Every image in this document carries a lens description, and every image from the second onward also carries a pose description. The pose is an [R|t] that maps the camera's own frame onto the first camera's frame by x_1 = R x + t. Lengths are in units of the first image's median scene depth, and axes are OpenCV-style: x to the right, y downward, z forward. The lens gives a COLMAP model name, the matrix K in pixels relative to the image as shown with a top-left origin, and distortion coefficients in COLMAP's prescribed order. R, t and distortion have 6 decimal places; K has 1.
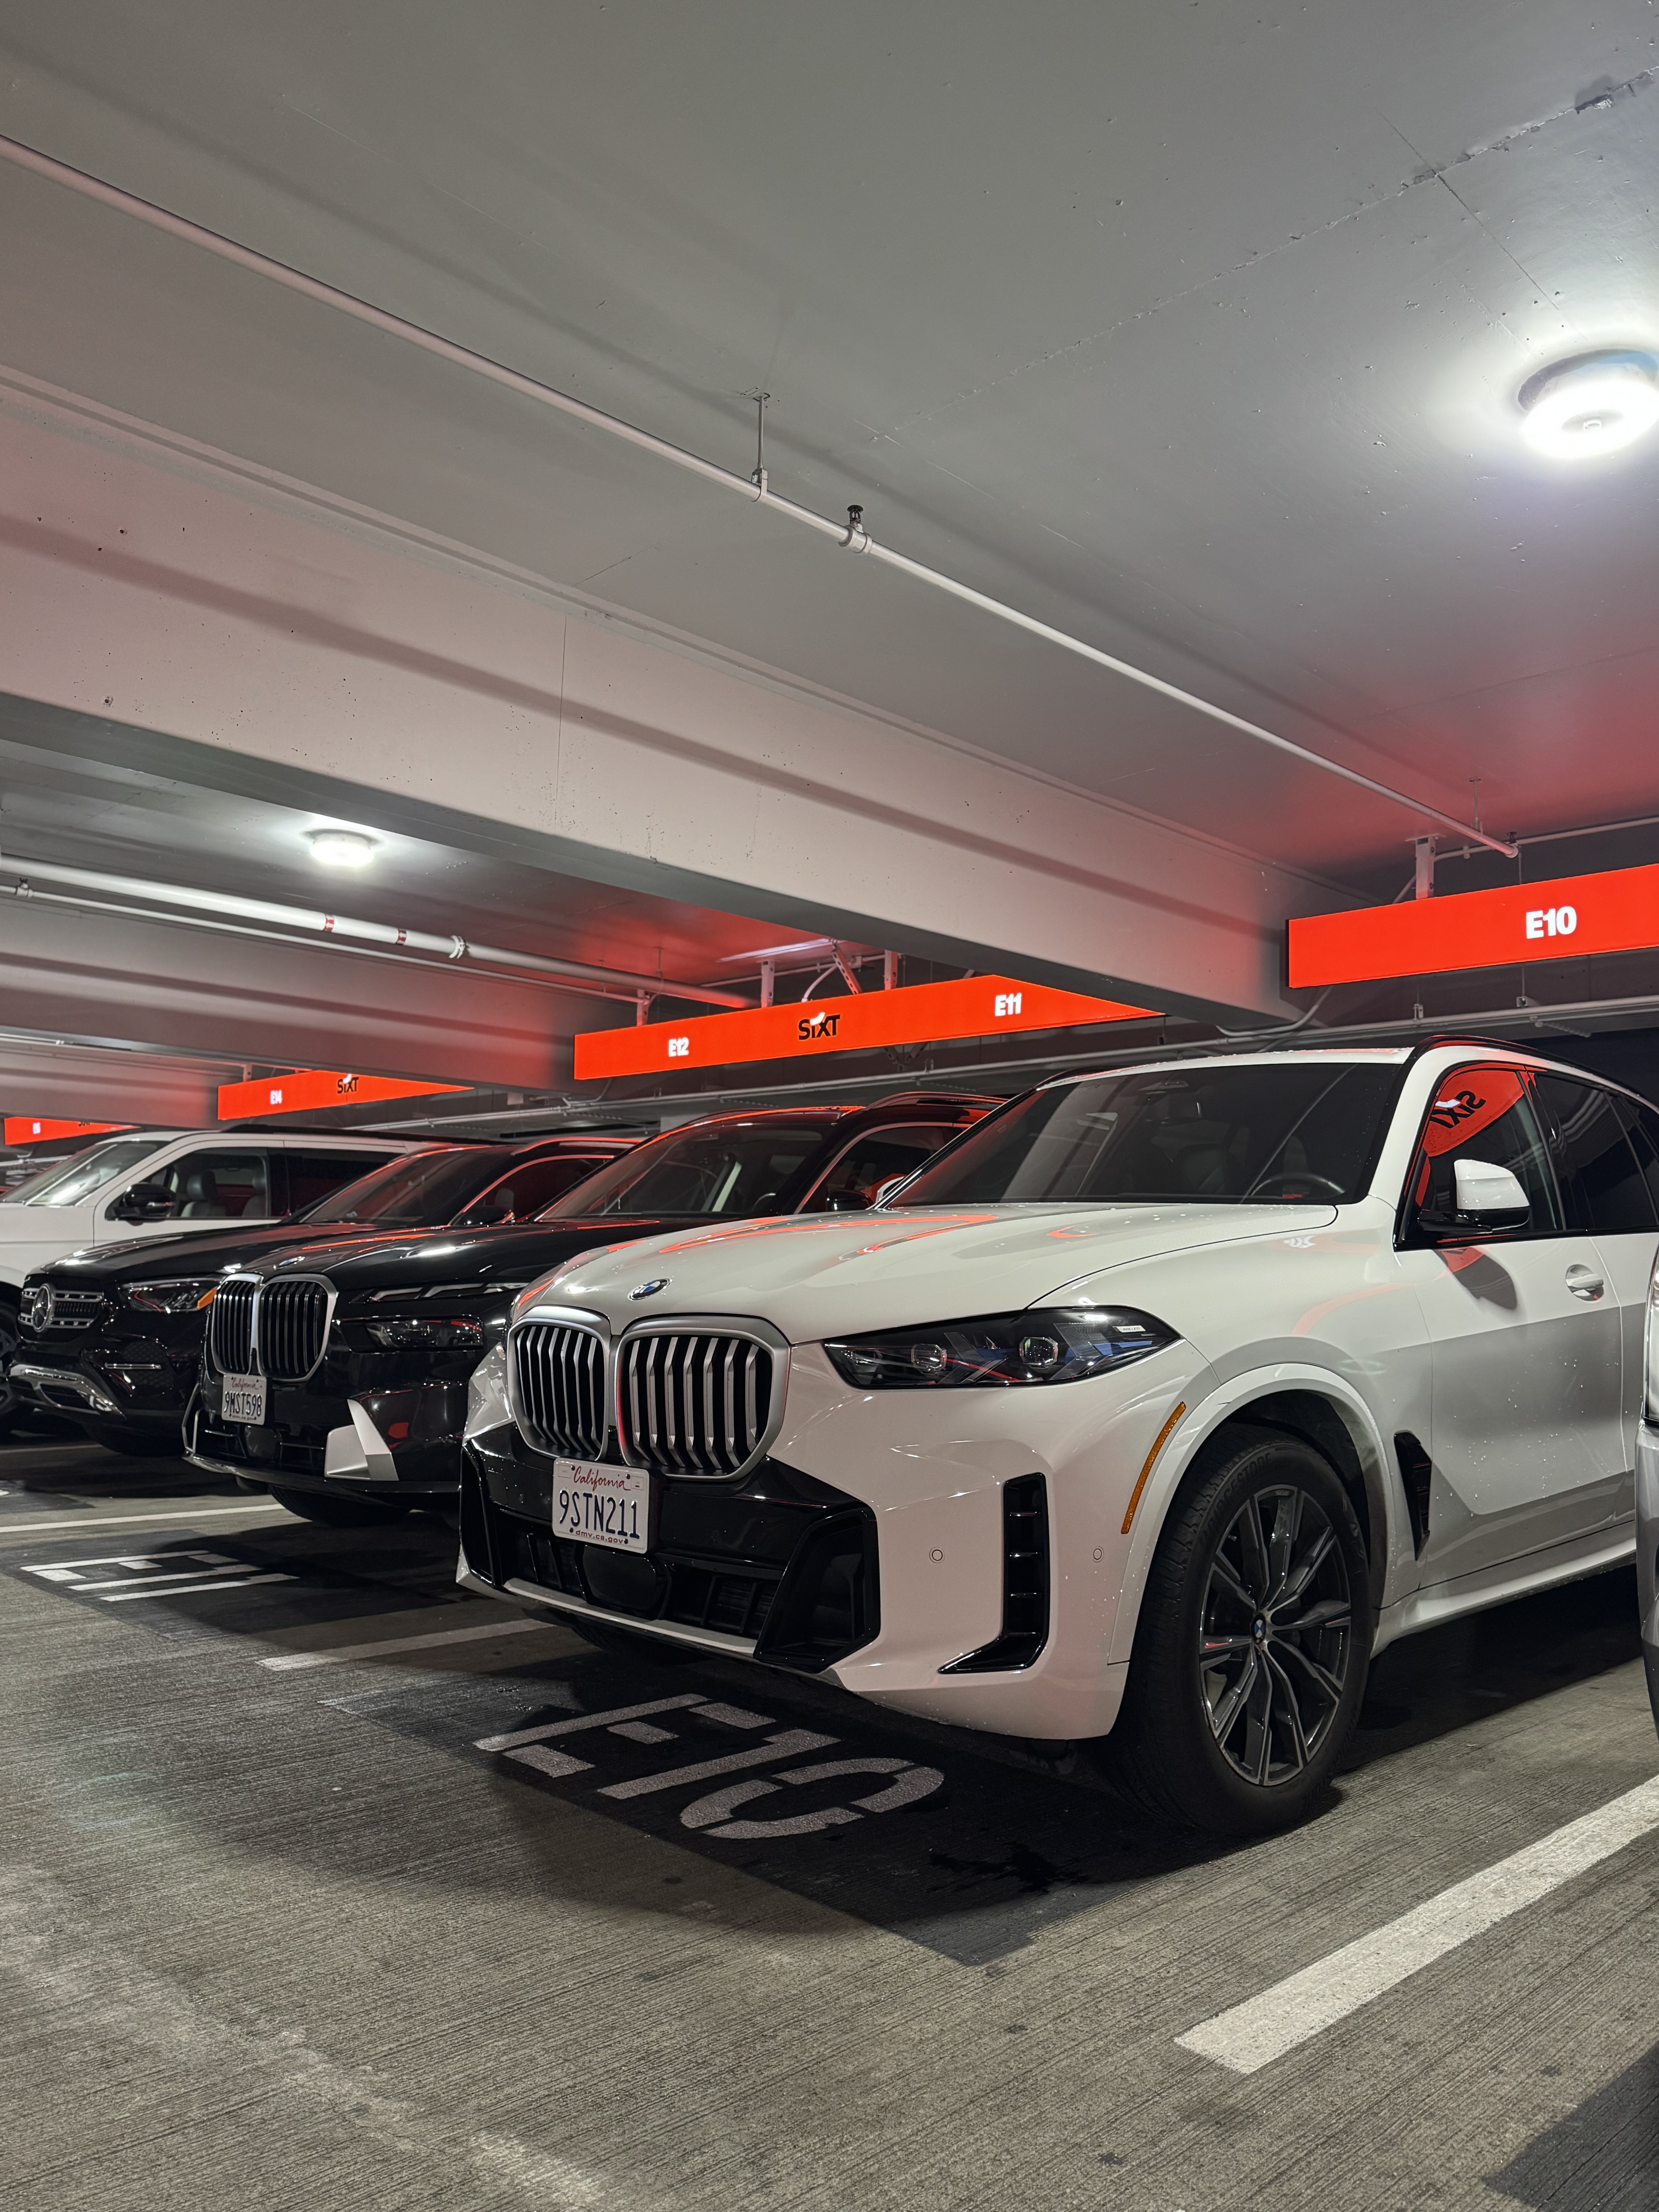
lens RADIAL K [[1632.5, 0, 864.1], [0, 1632.5, 1098.7], [0, 0, 1]] dist [0.045693, -0.062844]
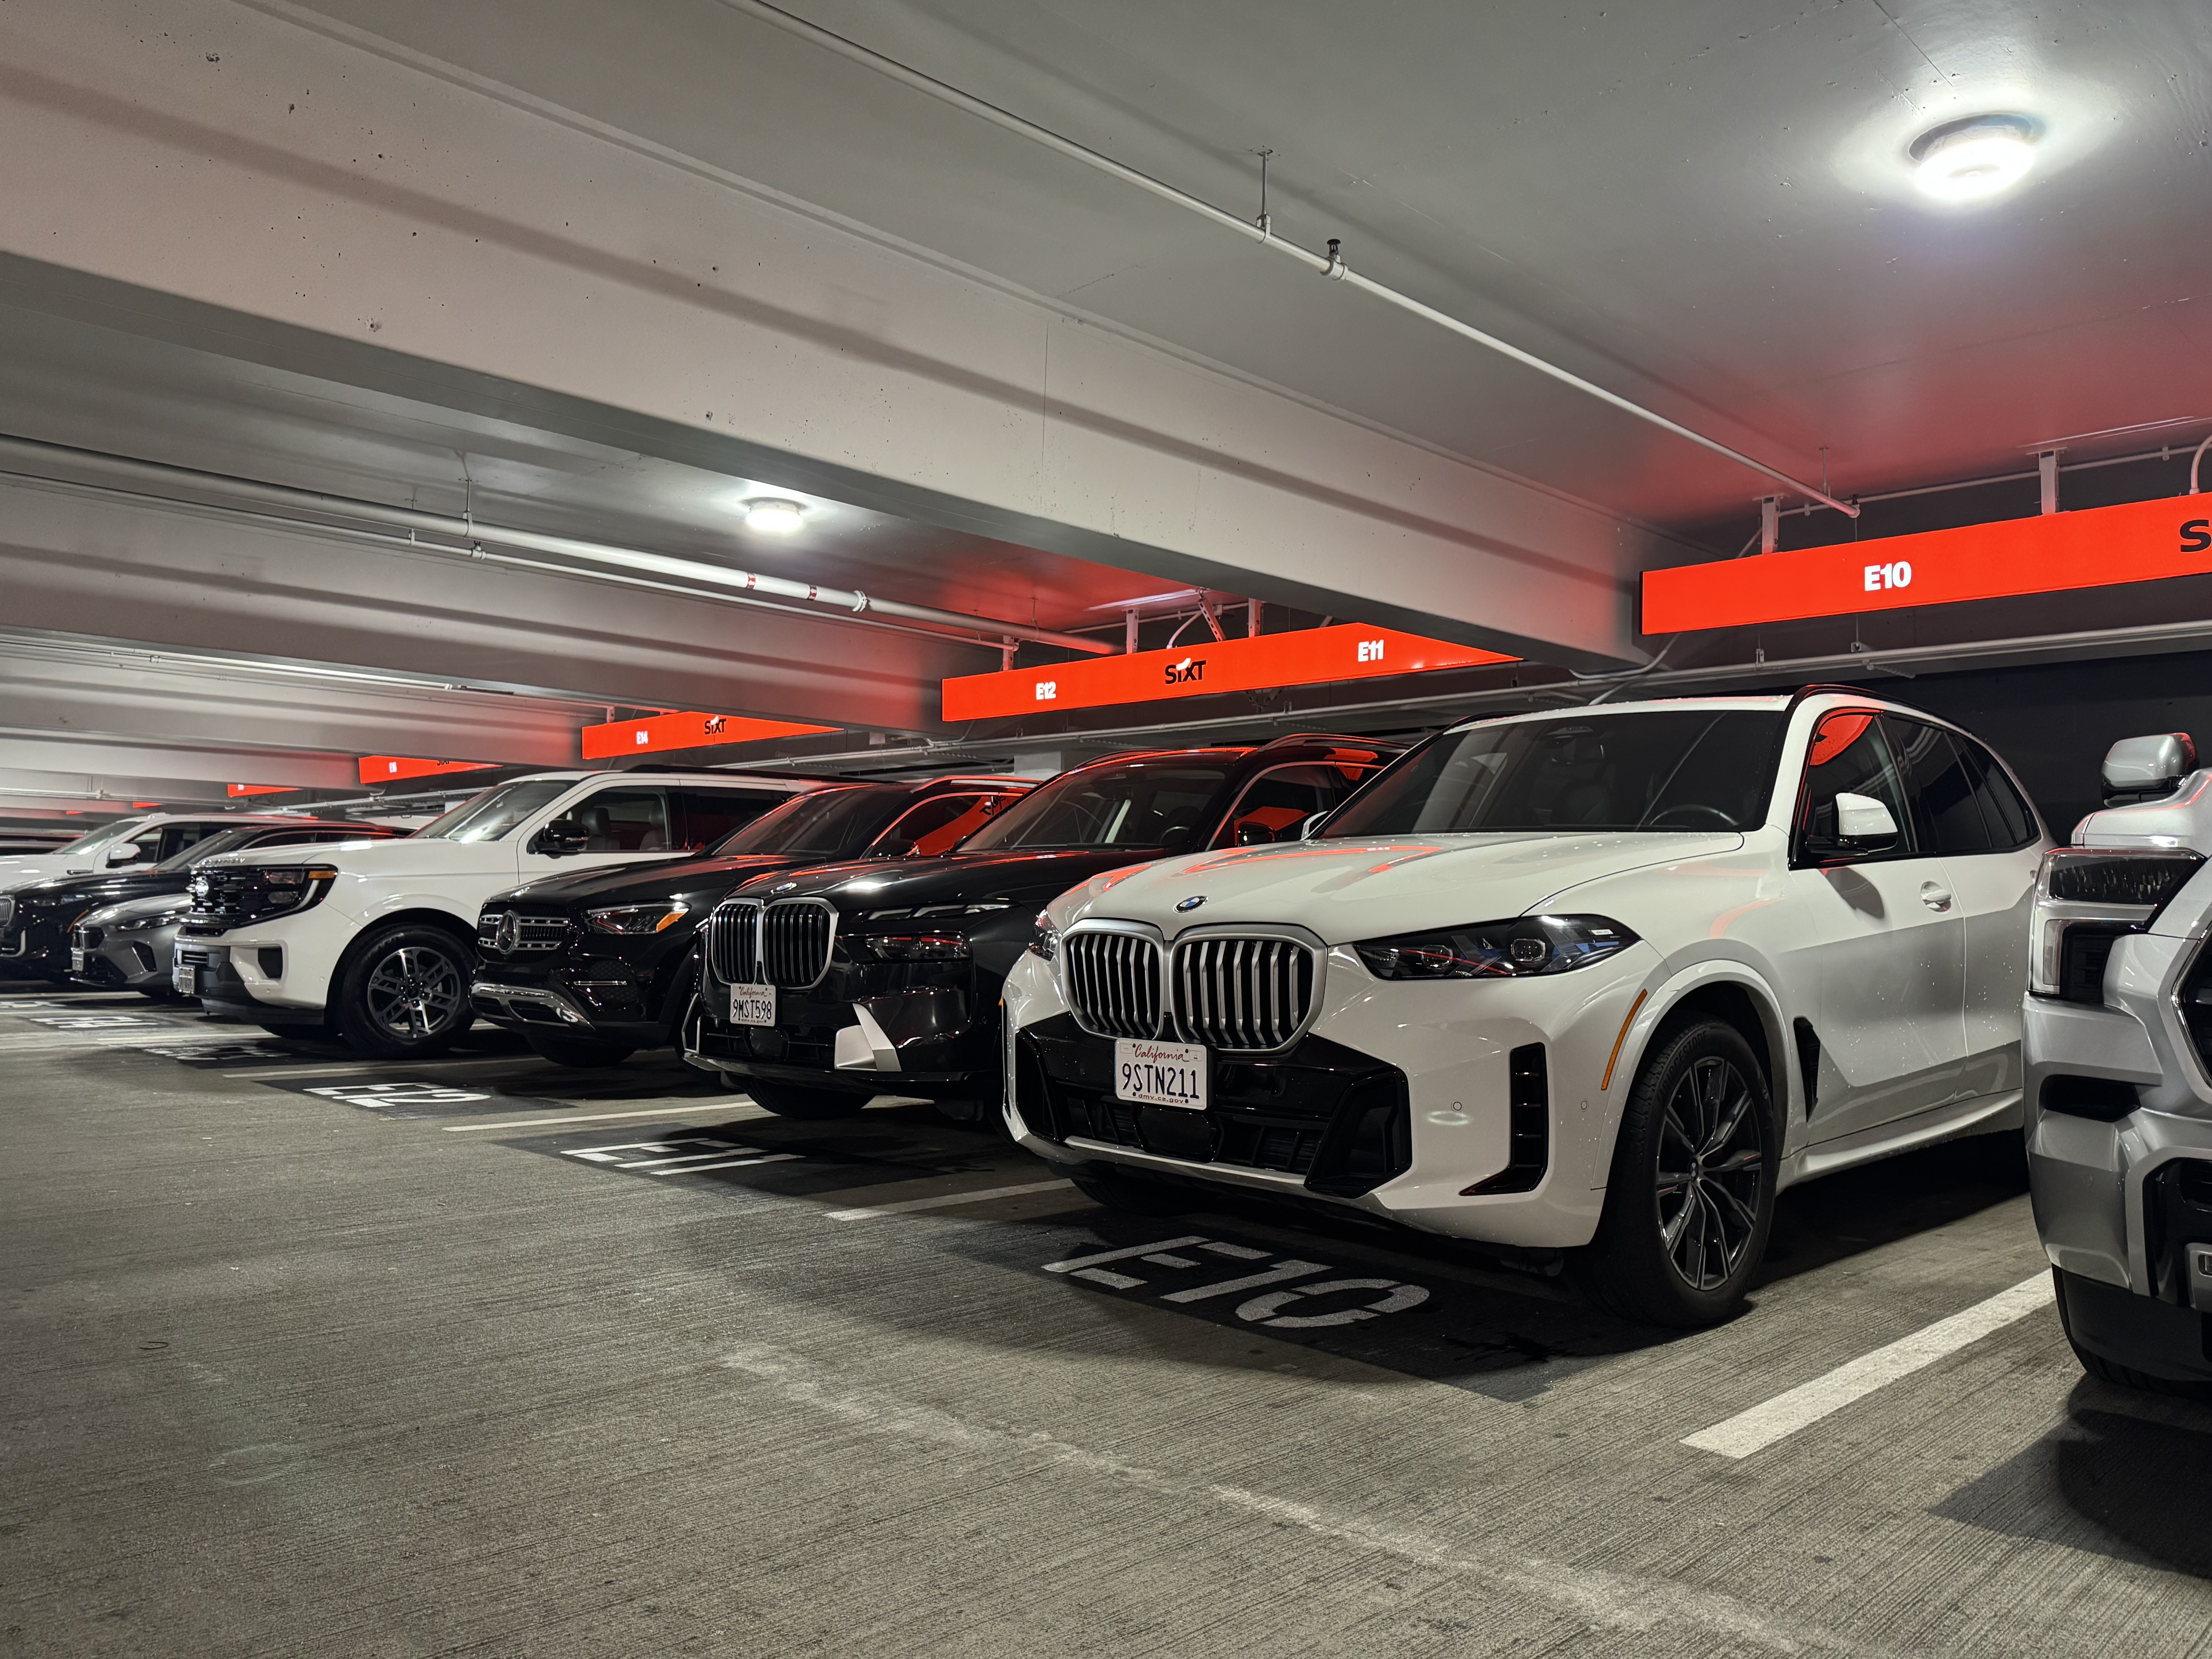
lens RADIAL K [[1632.5, 0, 1117.7], [0, 1632.5, 822.0], [0, 0, 1]] dist [0.045693, -0.062844]
pose [[0.999942, -0.005989, -0.008981, -0.144716], [0.006479, 0.998431, 0.055613, -0.011337], [0.008634, -0.055668, 0.998412, -0.186949]]
